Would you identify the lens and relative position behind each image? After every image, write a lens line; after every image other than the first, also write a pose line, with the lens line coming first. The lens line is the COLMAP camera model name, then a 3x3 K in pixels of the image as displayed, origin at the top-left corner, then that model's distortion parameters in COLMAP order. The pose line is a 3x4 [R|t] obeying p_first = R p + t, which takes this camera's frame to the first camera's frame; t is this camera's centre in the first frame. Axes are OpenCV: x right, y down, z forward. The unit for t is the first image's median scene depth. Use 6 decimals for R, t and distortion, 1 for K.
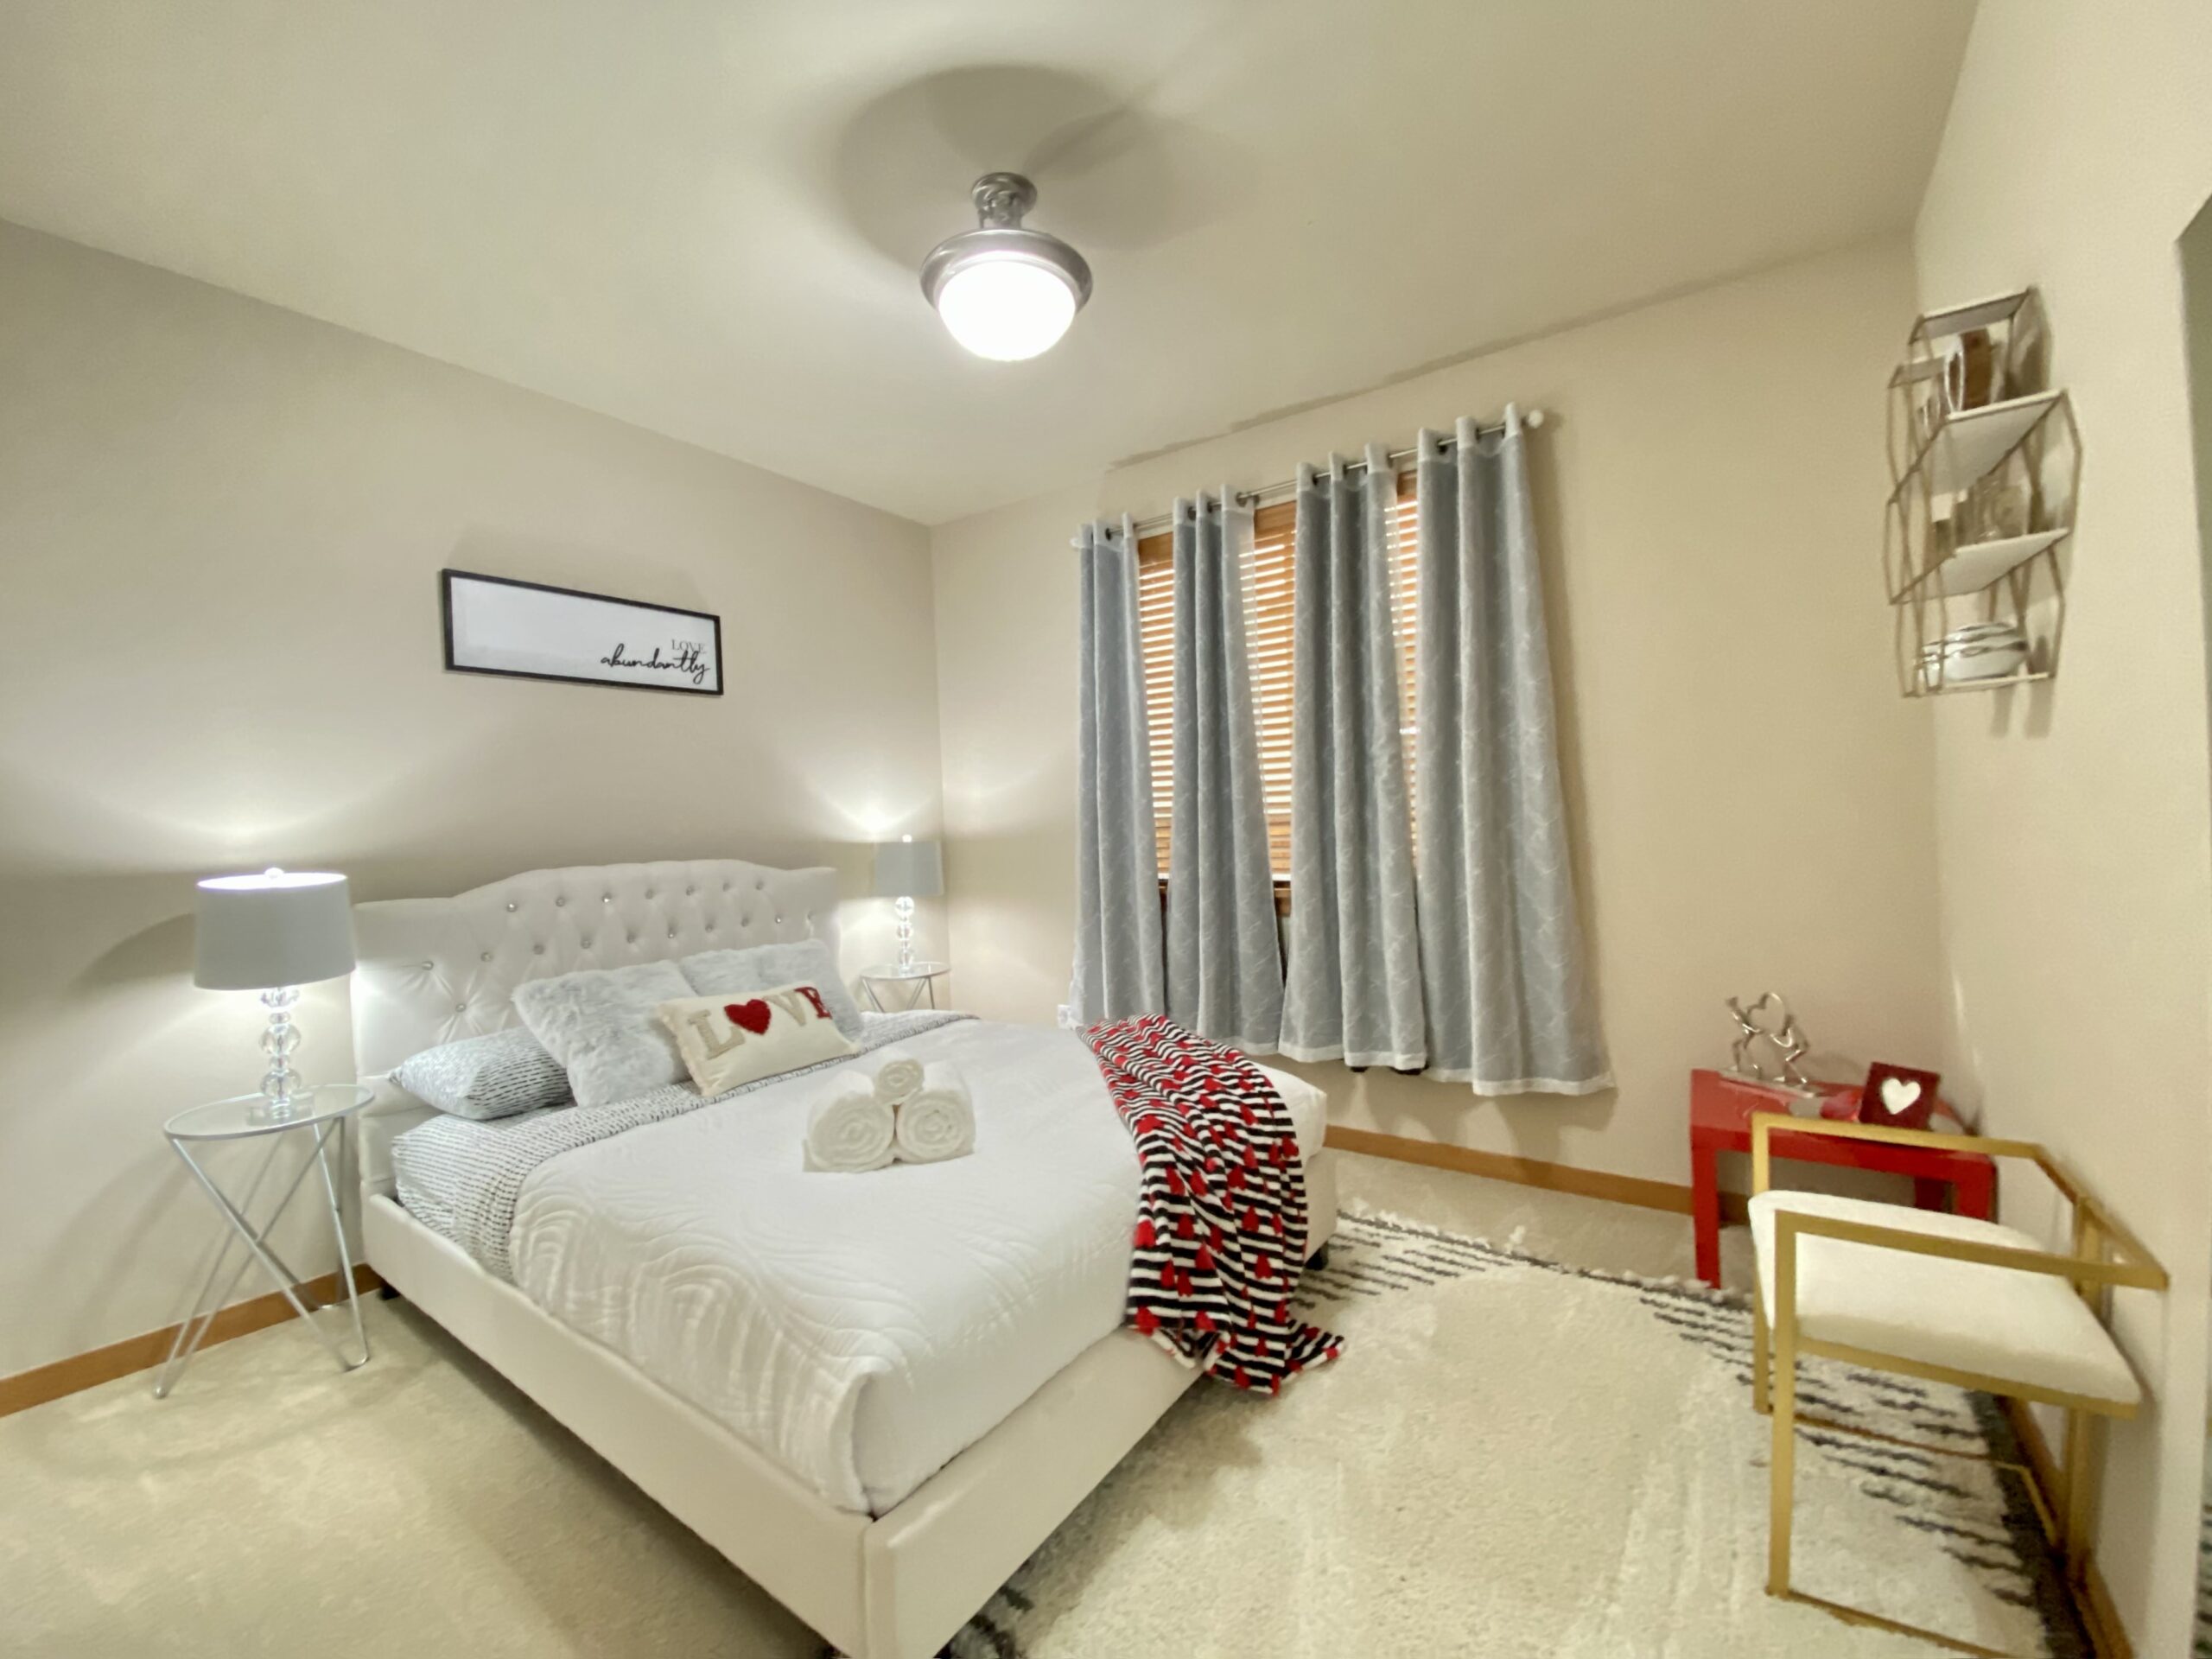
lens RADIAL K [[902.8, 0, 1100.5], [0, 902.8, 828.0], [0, 0, 1]] dist [0.032742, -0.021627]
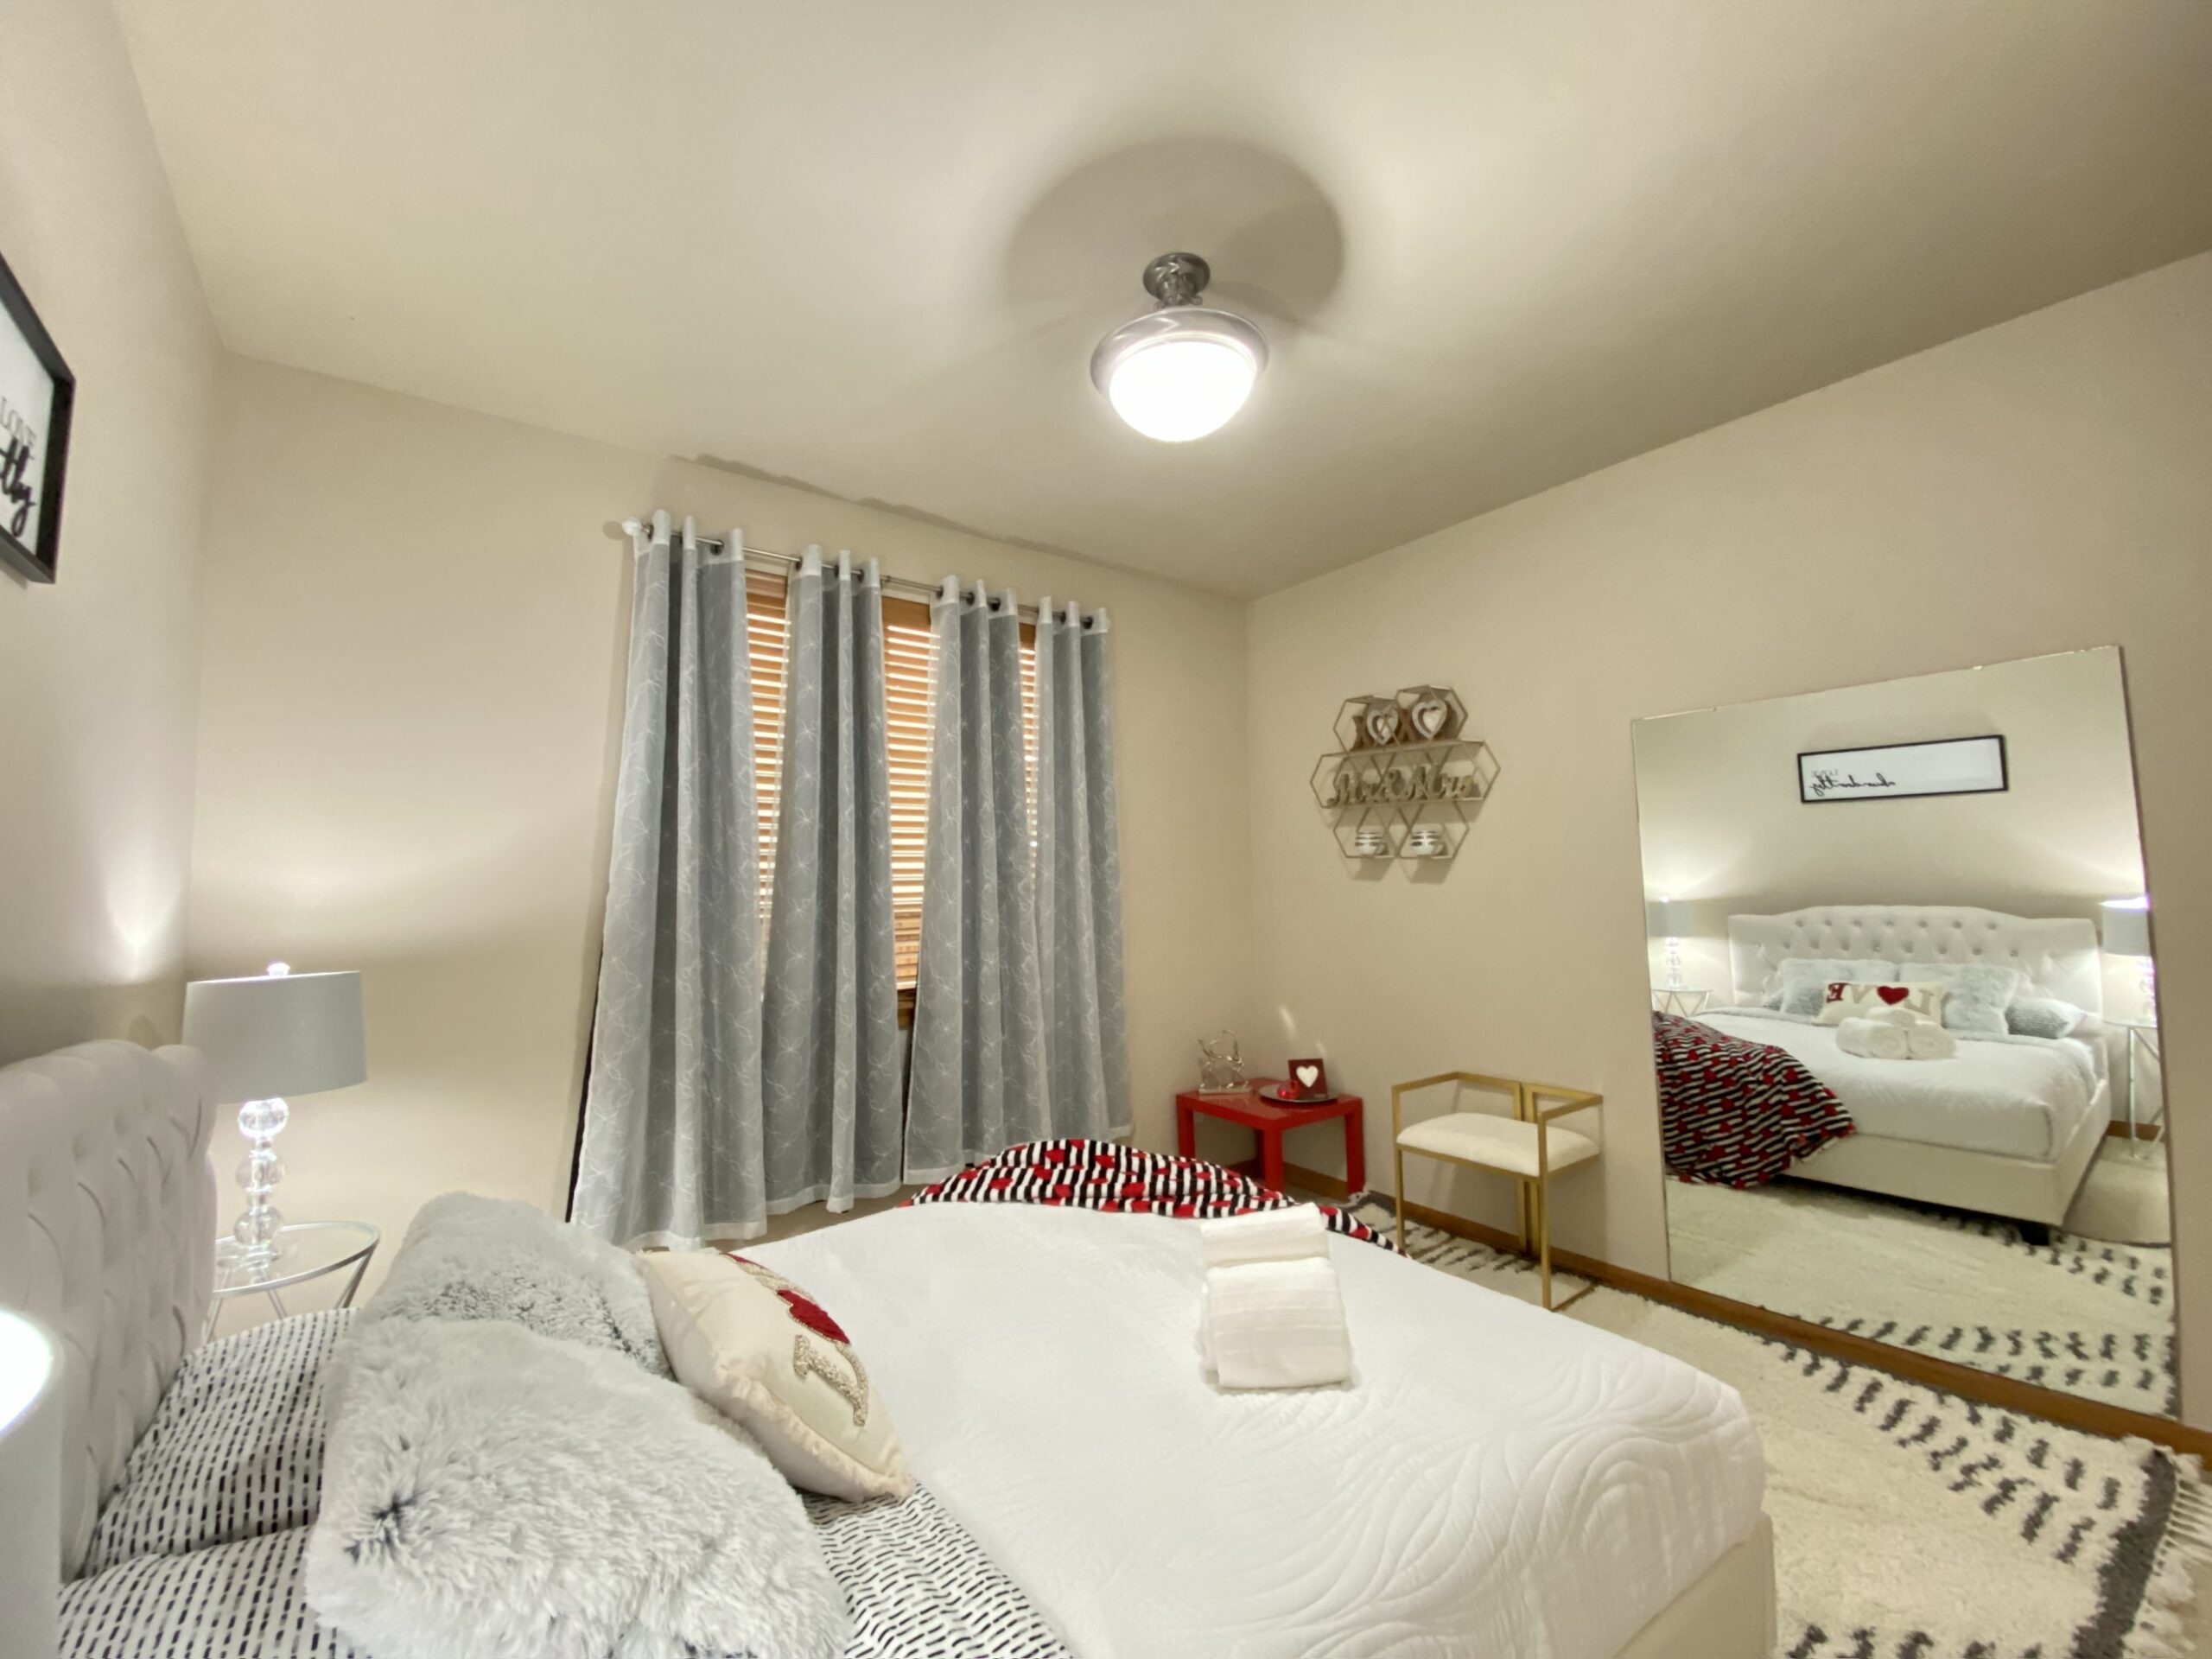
lens RADIAL K [[902.8, 0, 1100.5], [0, 902.8, 828.0], [0, 0, 1]] dist [0.032742, -0.021627]
pose [[0.340629, 0.102159, 0.934631, -0.687629], [0.033004, 0.992167, -0.120476, 0.011923], [-0.939618, 0.071885, 0.334589, 0.549752]]
